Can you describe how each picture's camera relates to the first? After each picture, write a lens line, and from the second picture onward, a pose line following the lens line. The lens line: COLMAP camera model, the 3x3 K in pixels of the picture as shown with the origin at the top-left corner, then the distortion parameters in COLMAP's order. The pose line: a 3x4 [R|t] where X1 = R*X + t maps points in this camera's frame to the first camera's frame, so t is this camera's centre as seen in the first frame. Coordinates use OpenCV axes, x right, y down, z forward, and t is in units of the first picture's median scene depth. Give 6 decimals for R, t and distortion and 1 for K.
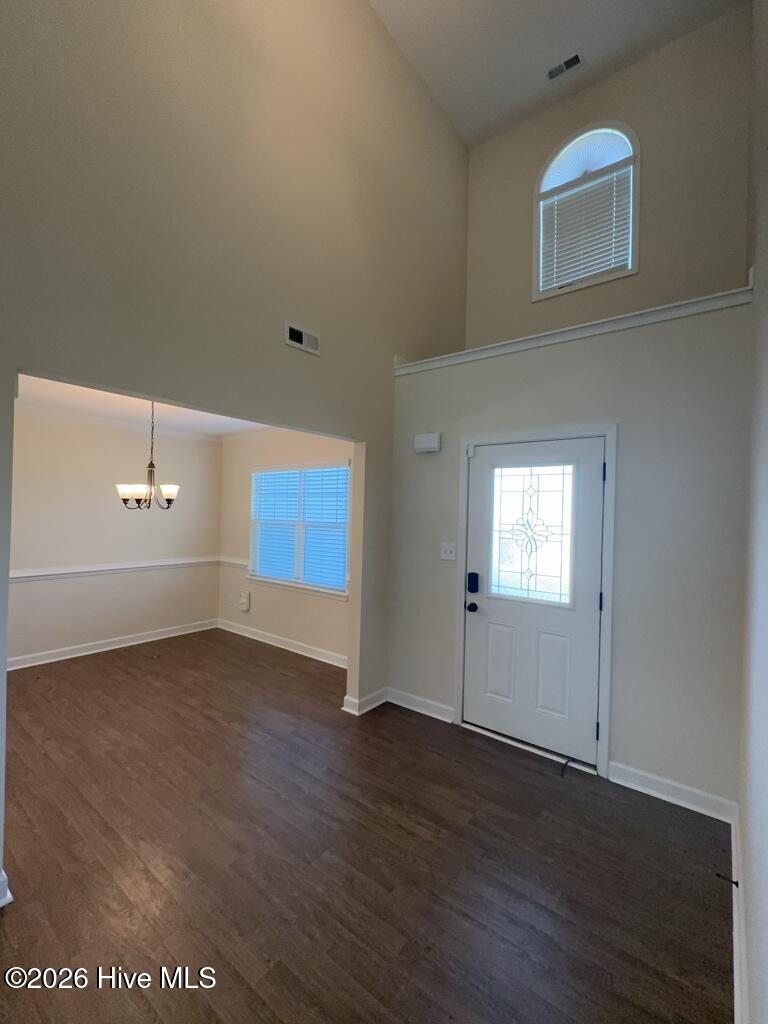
lens RADIAL K [[435.0, 0, 384.0], [0, 435.0, 512.0], [0, 0, 1]] dist [0.000409, -0.000012]
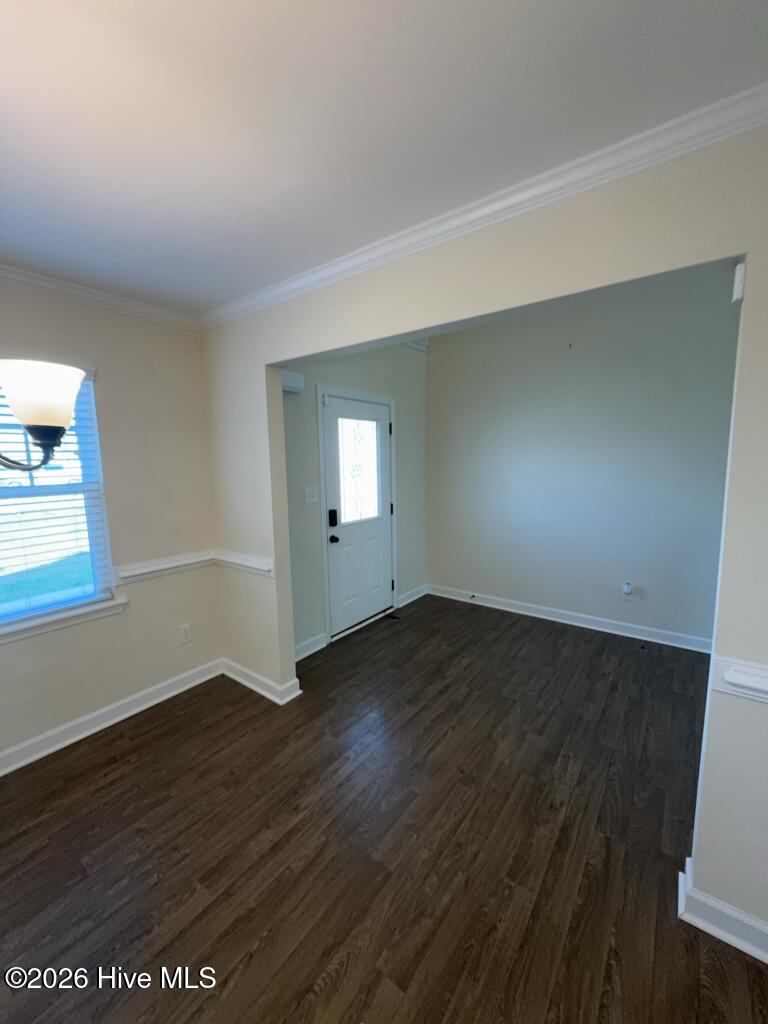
lens RADIAL K [[406.3, 0, 384.0], [0, 406.3, 512.0], [0, 0, 1]] dist [-0.000865, 0.000034]
pose [[-0.016268, -0.151038, 0.988394, -0.881420], [0.013305, 0.988405, 0.151259, -0.013937], [-0.999779, 0.015611, -0.014070, 0.907502]]
